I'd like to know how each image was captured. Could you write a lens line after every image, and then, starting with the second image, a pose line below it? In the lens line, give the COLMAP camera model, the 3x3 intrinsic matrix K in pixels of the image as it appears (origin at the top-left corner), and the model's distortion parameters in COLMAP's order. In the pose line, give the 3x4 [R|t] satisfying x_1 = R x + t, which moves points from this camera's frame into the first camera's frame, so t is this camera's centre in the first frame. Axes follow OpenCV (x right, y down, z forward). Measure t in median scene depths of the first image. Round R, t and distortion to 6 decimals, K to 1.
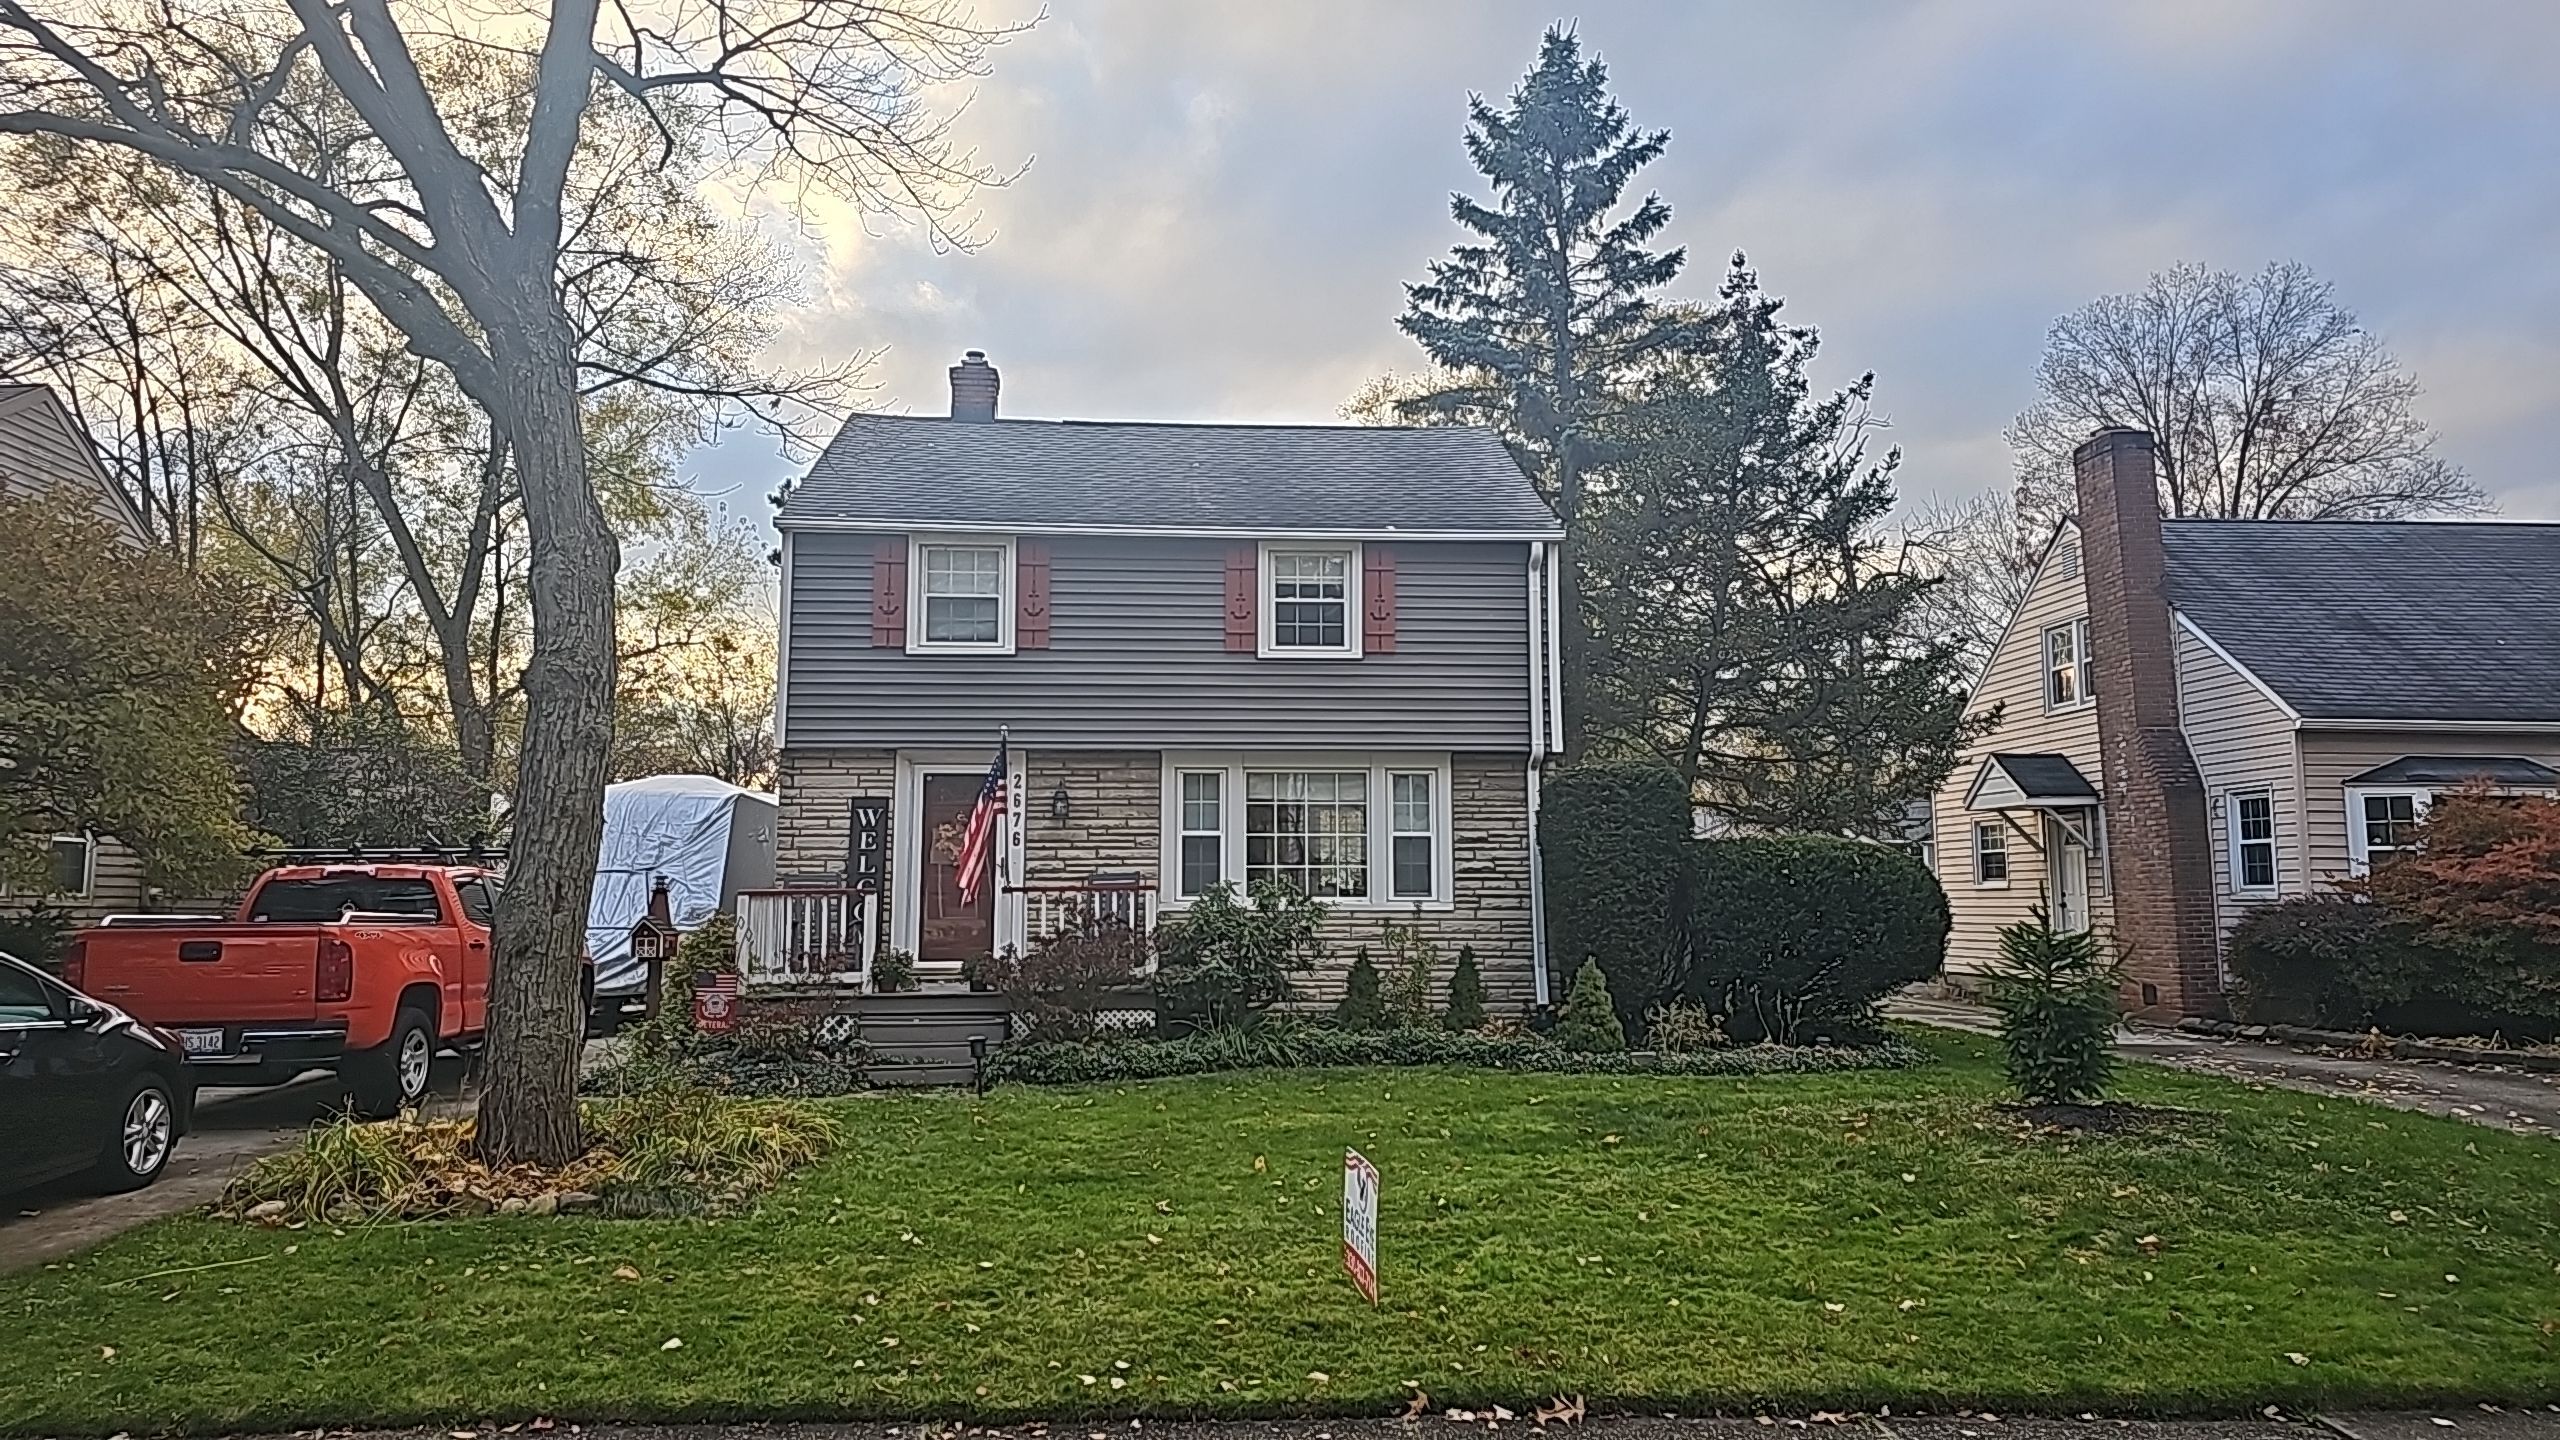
lens RADIAL K [[1728.6, 0, 1272.2], [0, 1728.6, 707.0], [0, 0, 1]] dist [0.009342, -0.004122]
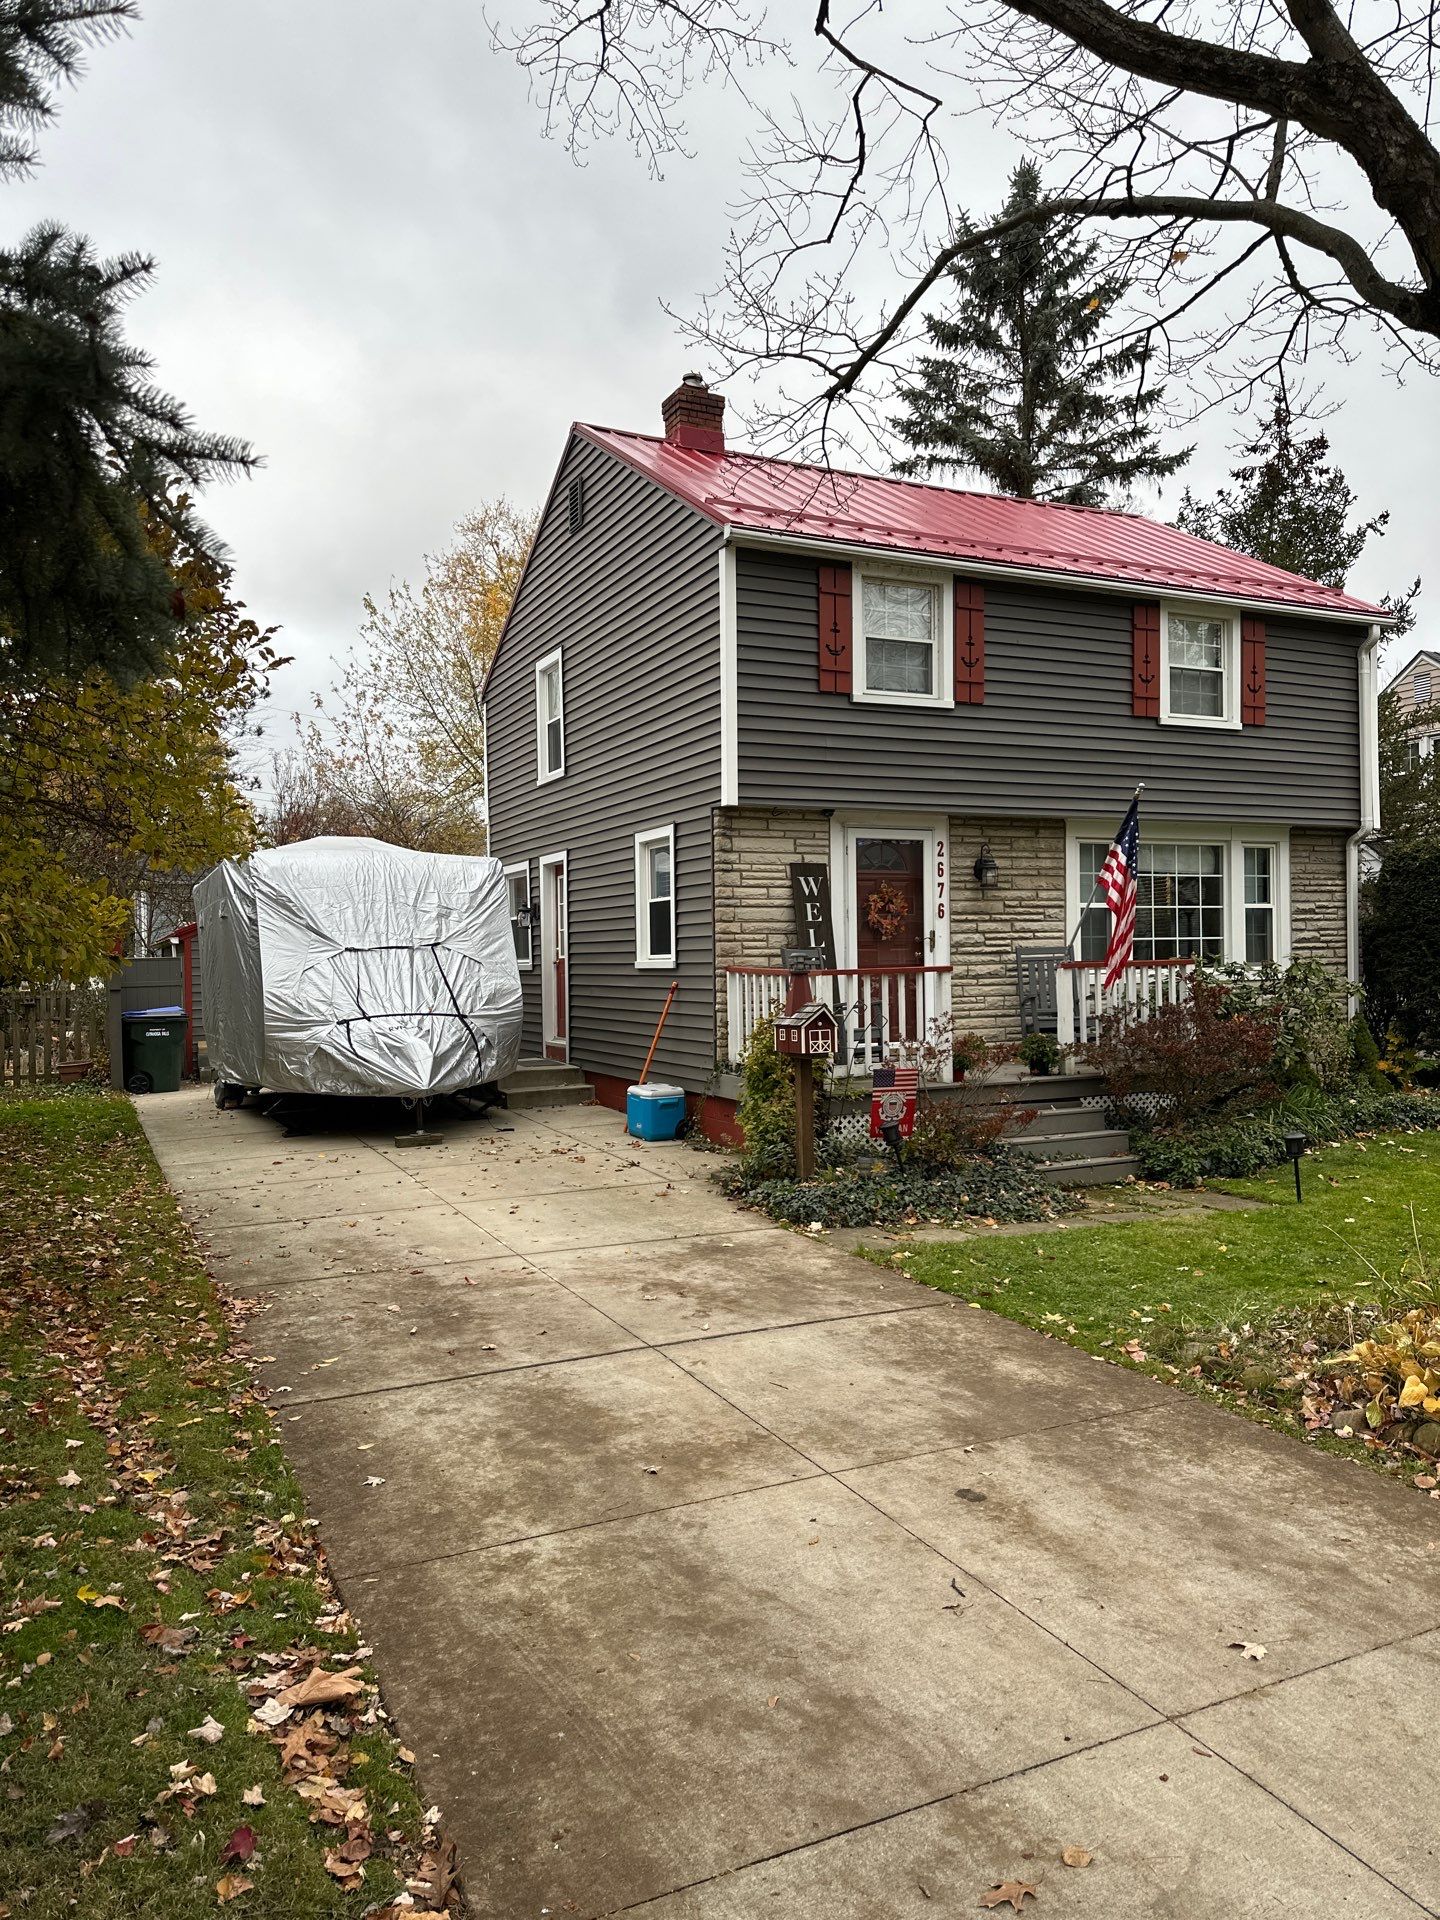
lens RADIAL K [[1356.3, 0, 725.3], [0, 1356.3, 967.9], [0, 0, 1]] dist [0.022849, -0.003976]
pose [[0.917996, -0.018486, 0.396159, -0.538285], [-0.025269, 0.994157, 0.104943, 0.033385], [-0.395784, -0.106348, 0.912165, 0.381520]]
